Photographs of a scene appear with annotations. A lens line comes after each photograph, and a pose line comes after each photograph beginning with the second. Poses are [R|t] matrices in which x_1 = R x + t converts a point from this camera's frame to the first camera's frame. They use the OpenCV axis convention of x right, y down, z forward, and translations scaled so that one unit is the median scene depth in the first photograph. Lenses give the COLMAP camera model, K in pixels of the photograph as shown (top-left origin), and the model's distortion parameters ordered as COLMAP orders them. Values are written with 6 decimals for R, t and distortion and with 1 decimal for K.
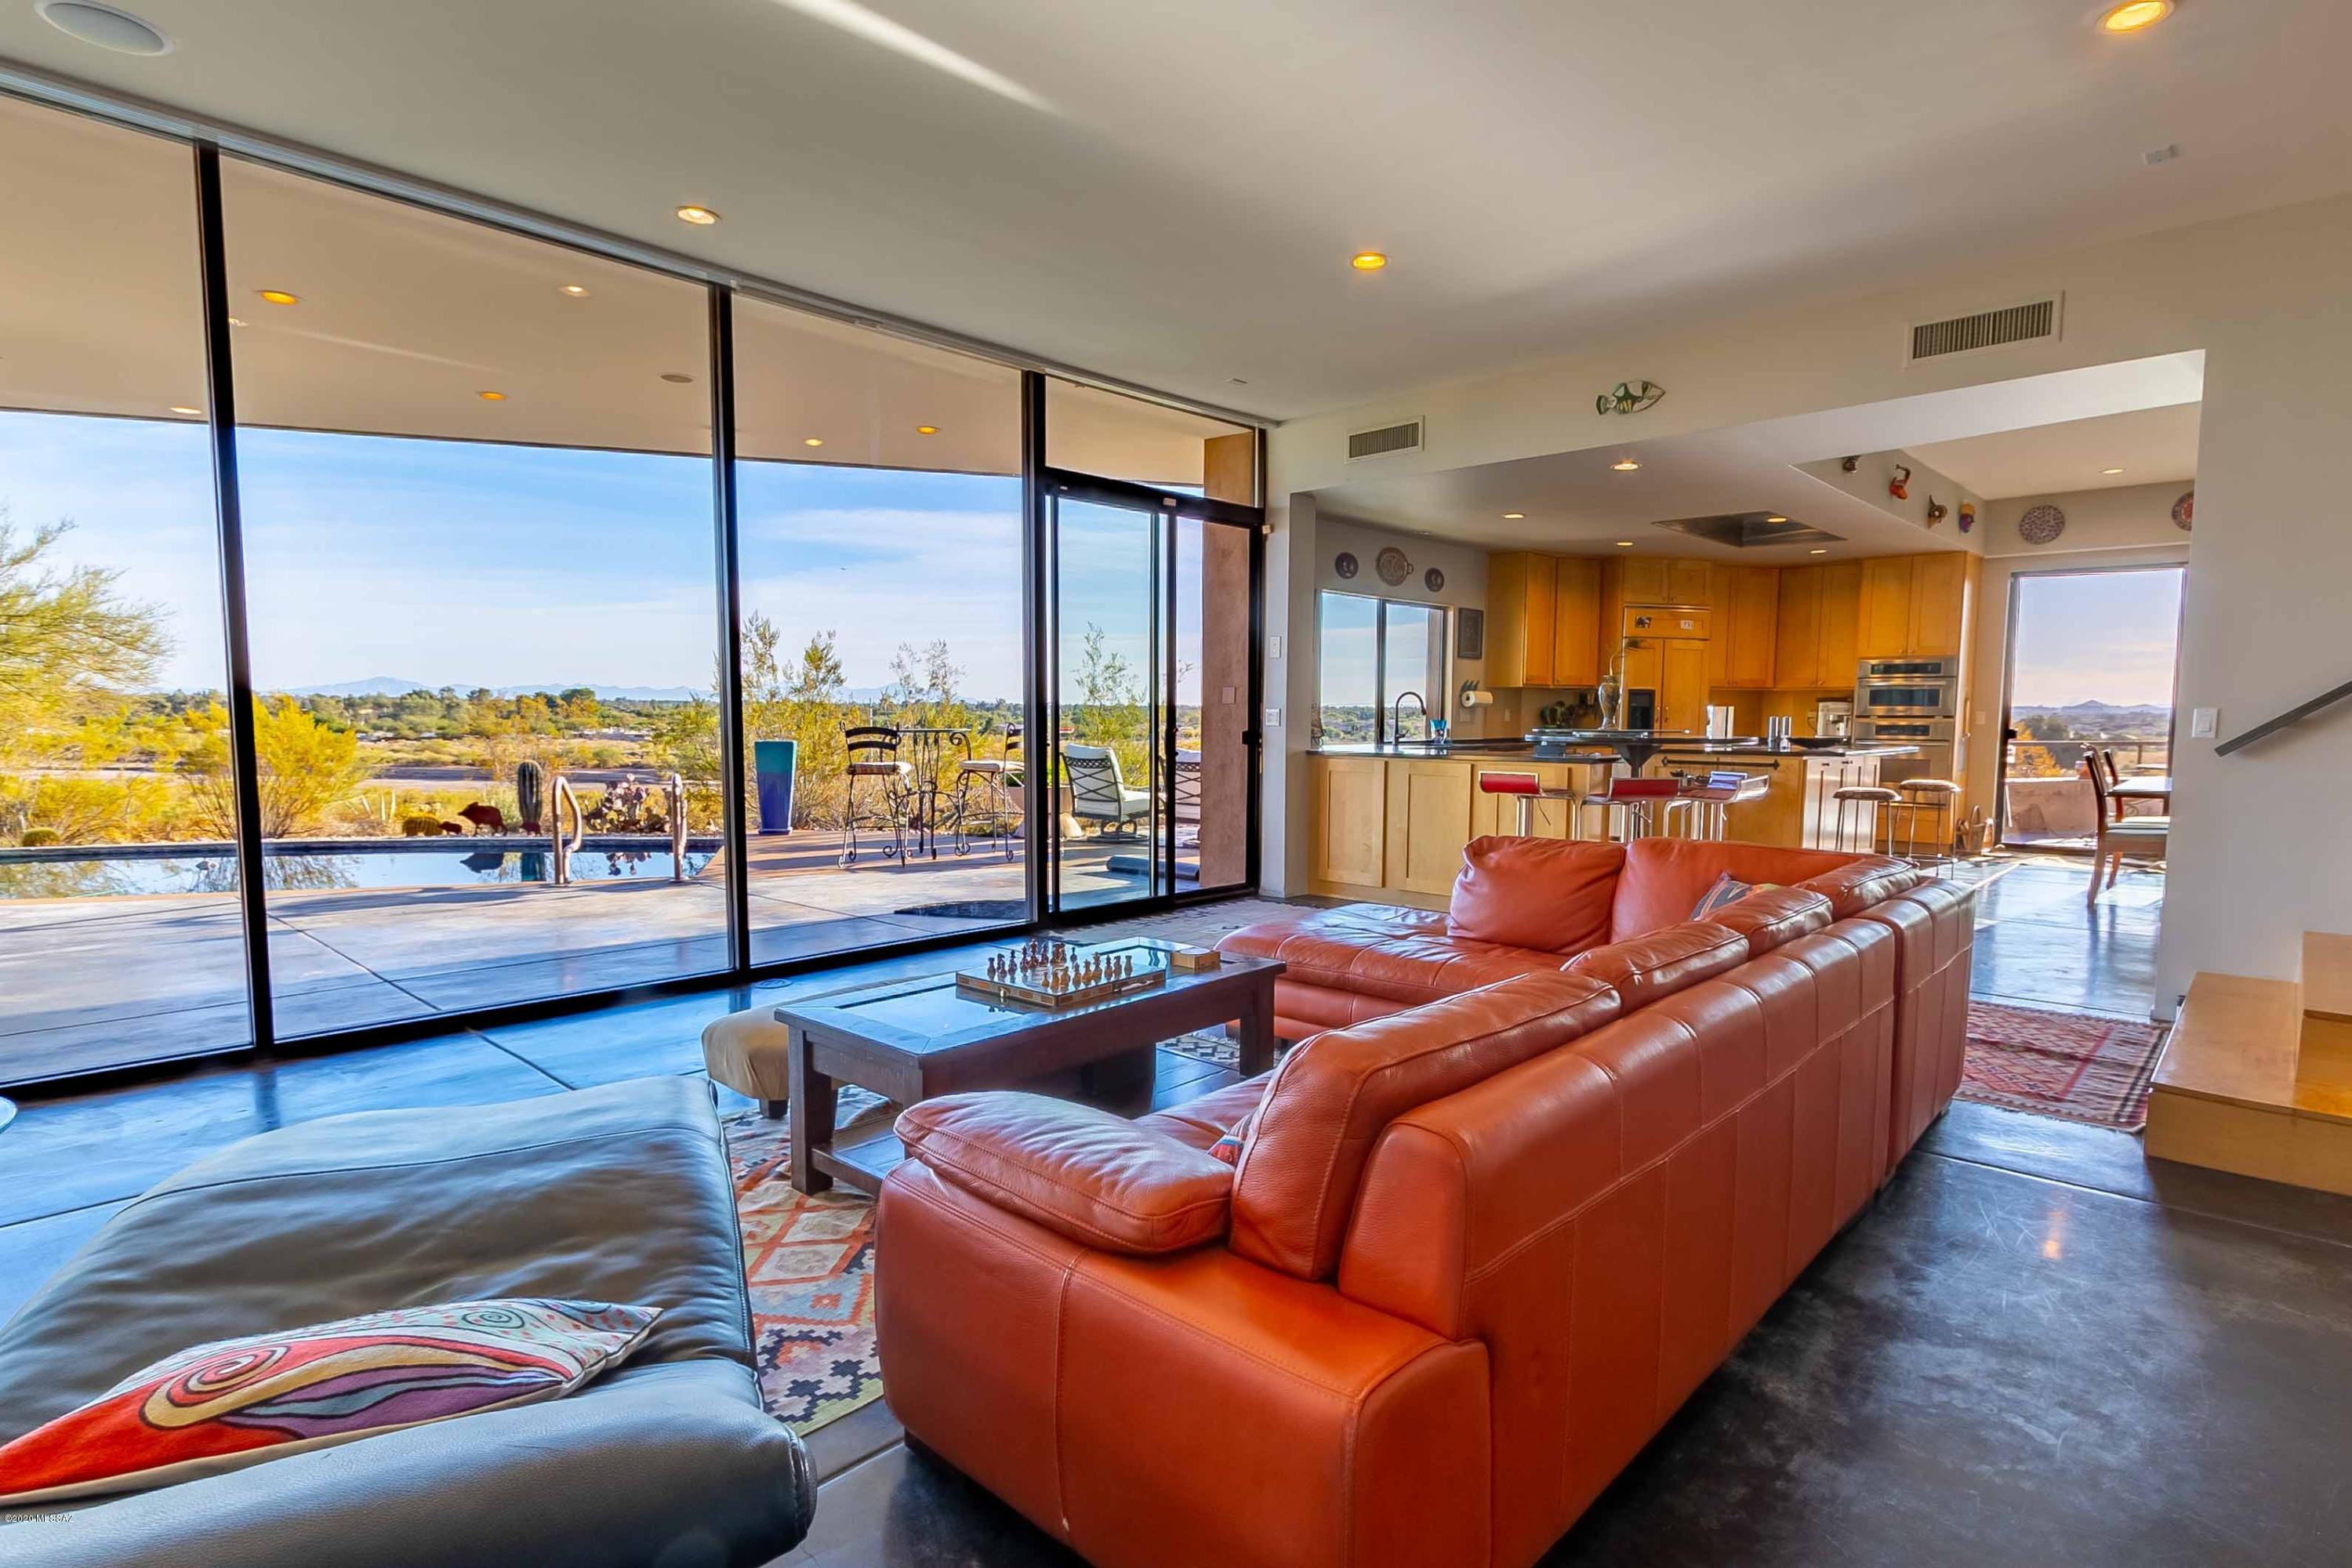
lens RADIAL K [[1182.1, 0, 1213.0], [0, 1182.1, 821.0], [0, 0, 1]] dist [0.002522, 0.000292]
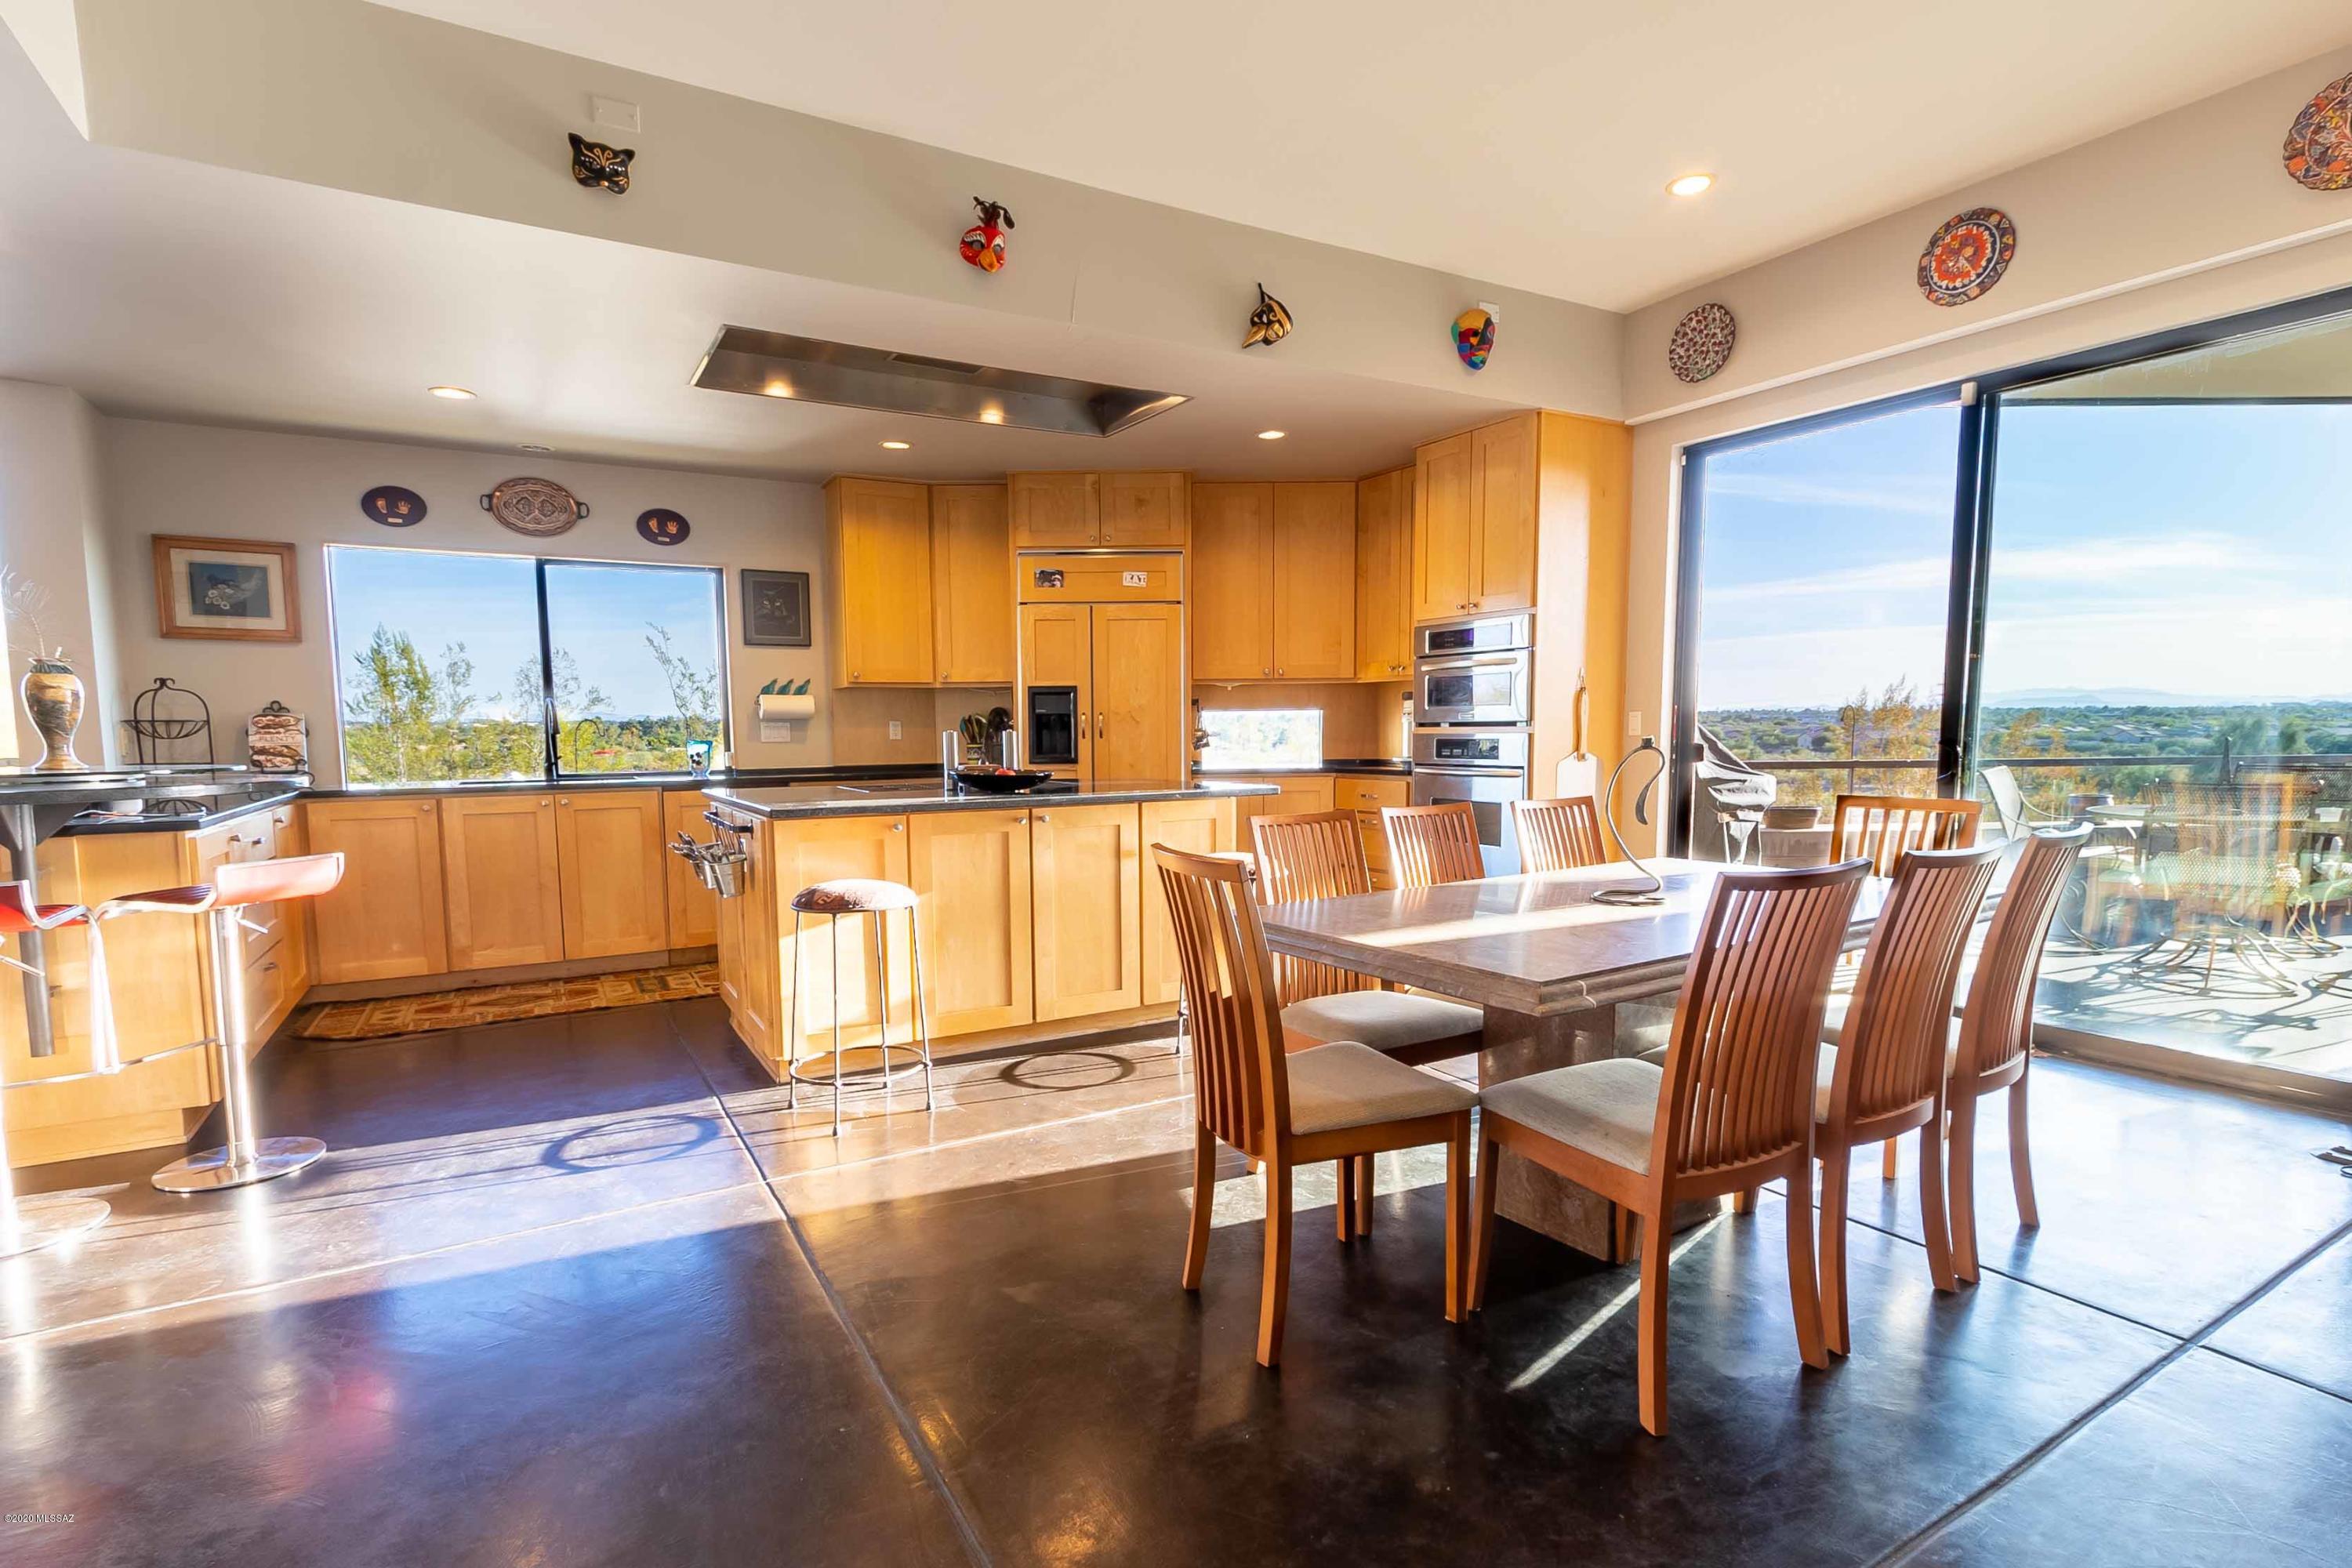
lens RADIAL K [[1135.4, 0, 1180.9], [0, 1135.4, 839.7], [0, 0, 1]] dist [0.007307, 0.000046]
pose [[0.959066, 0.012132, -0.282923, 0.601799], [-0.009317, 0.999893, 0.011295, -0.037997], [0.283029, -0.008197, 0.959076, 0.445151]]
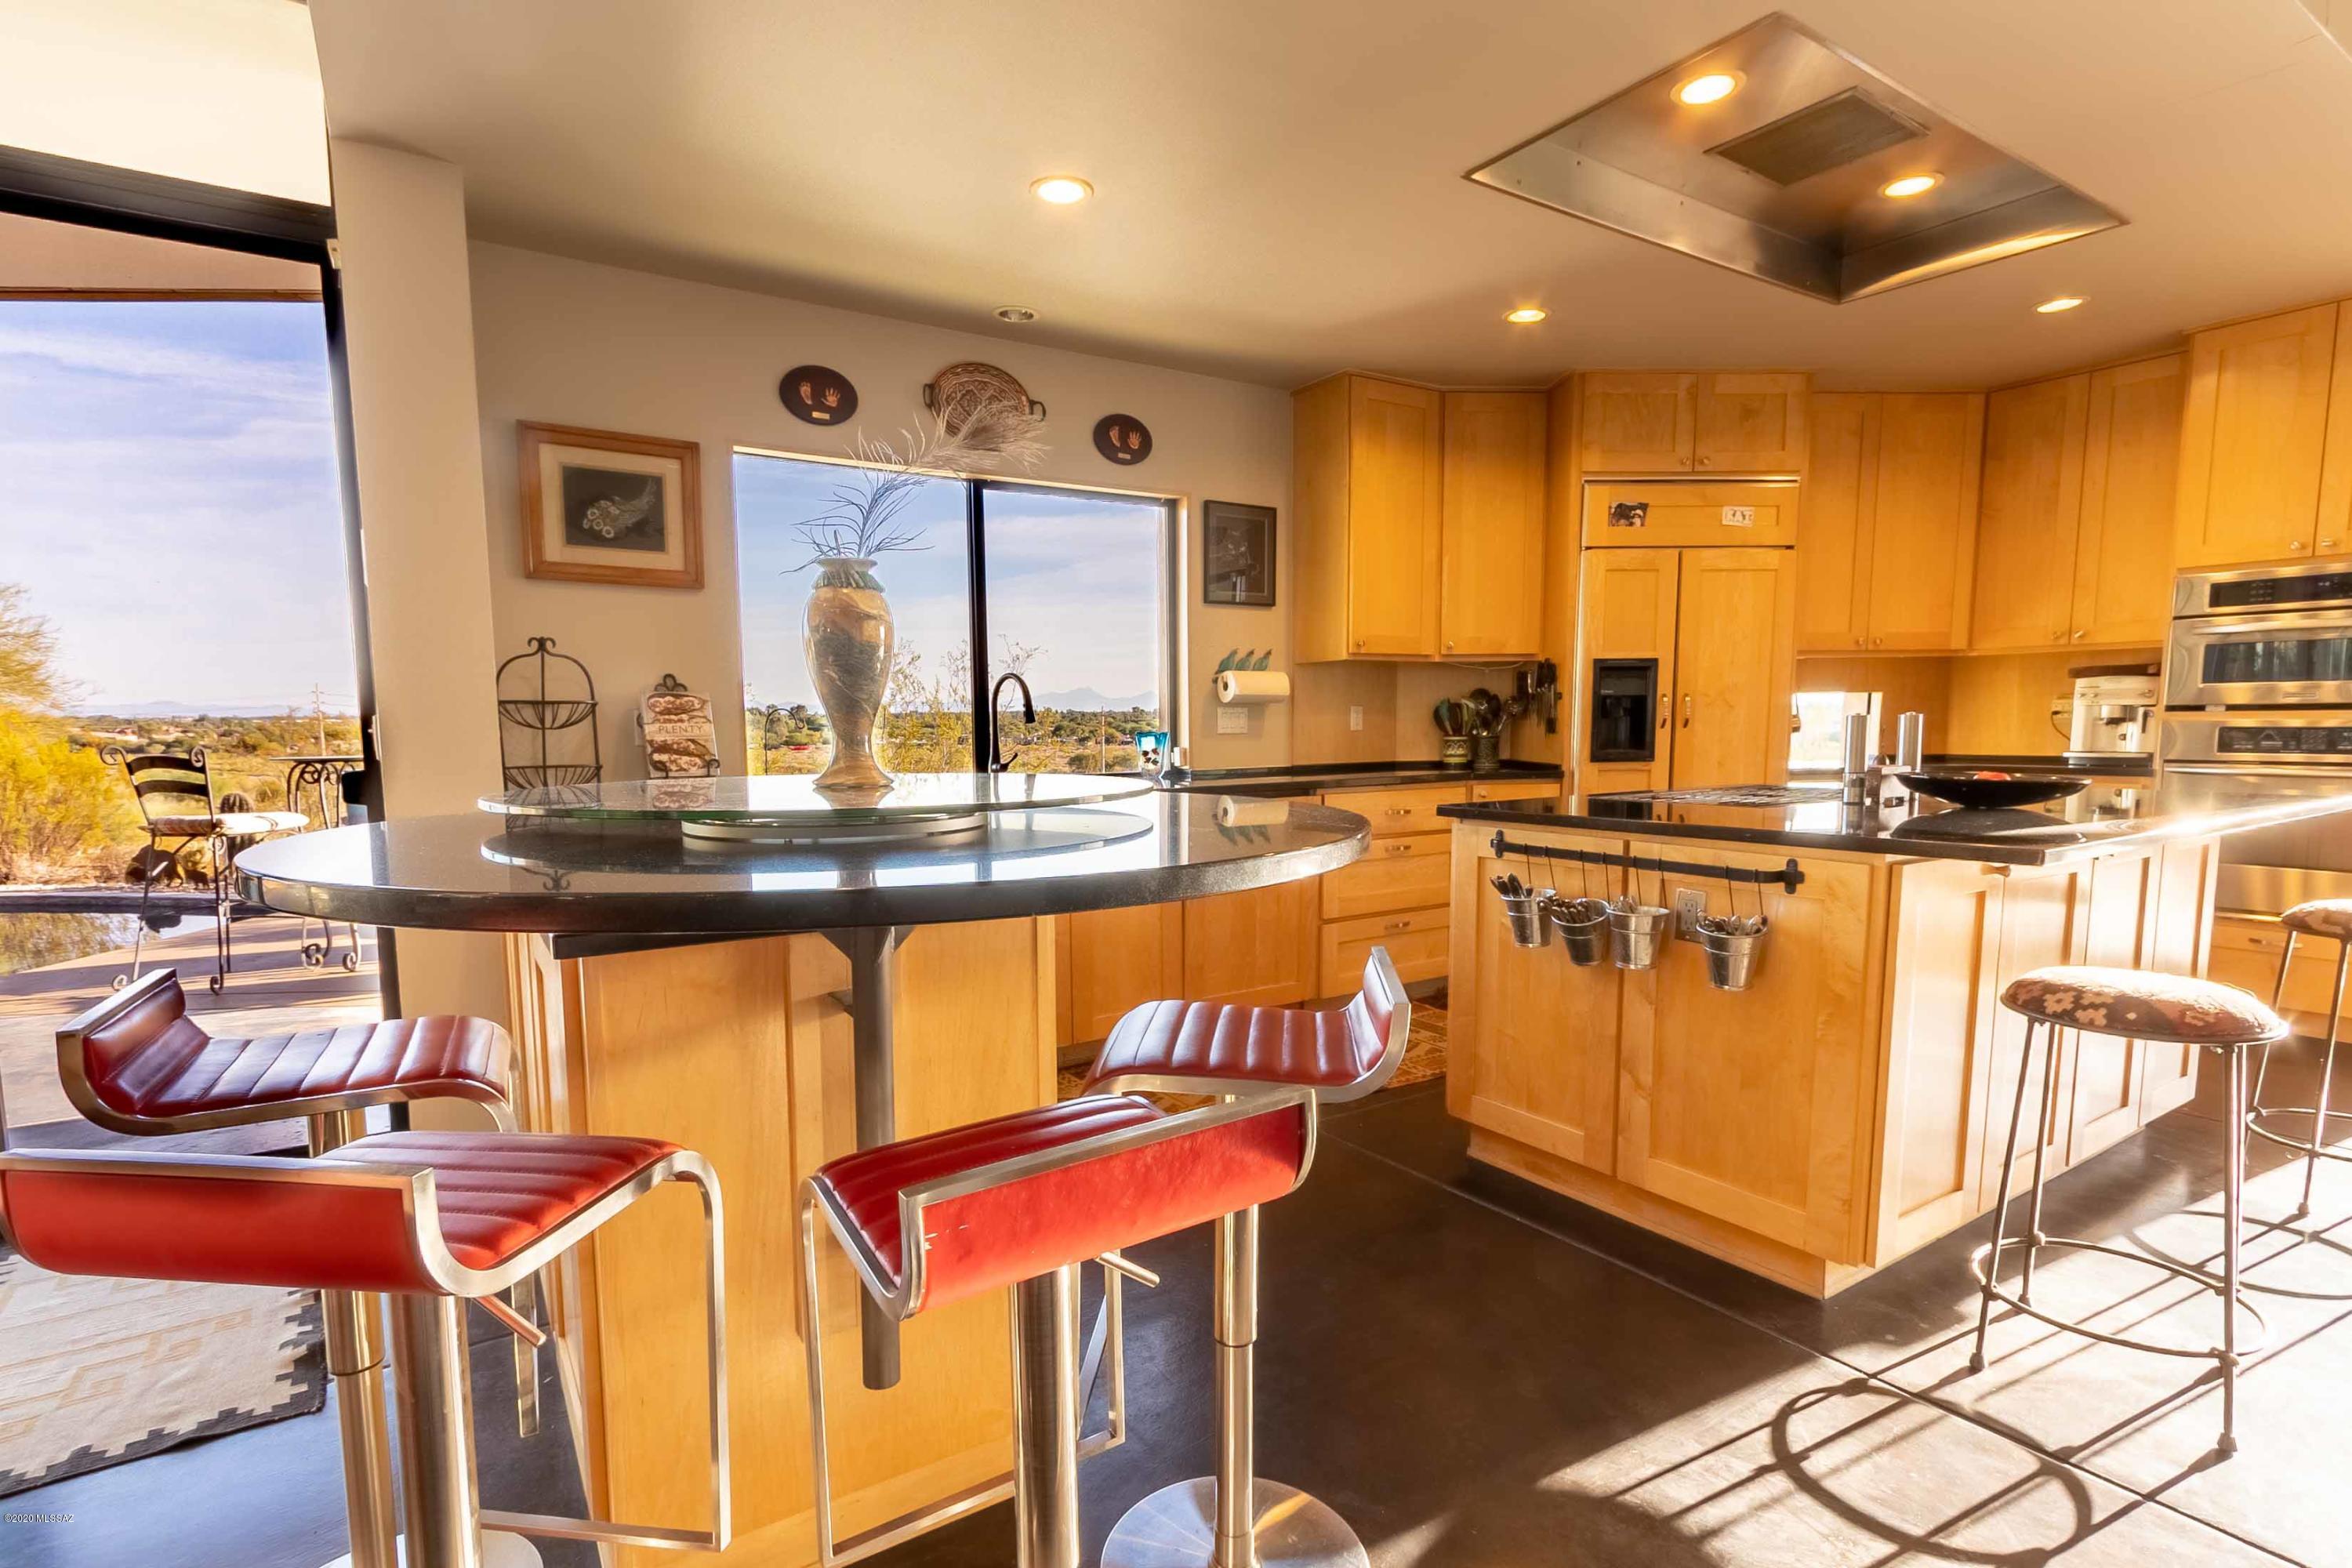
lens RADIAL K [[1135.4, 0, 1180.9], [0, 1135.4, 839.7], [0, 0, 1]] dist [0.007307, 0.000046]
pose [[0.969429, 0.011112, -0.245122, 0.304707], [-0.006391, 0.999779, 0.020046, -0.047800], [0.245290, -0.017866, 0.969285, 0.520333]]
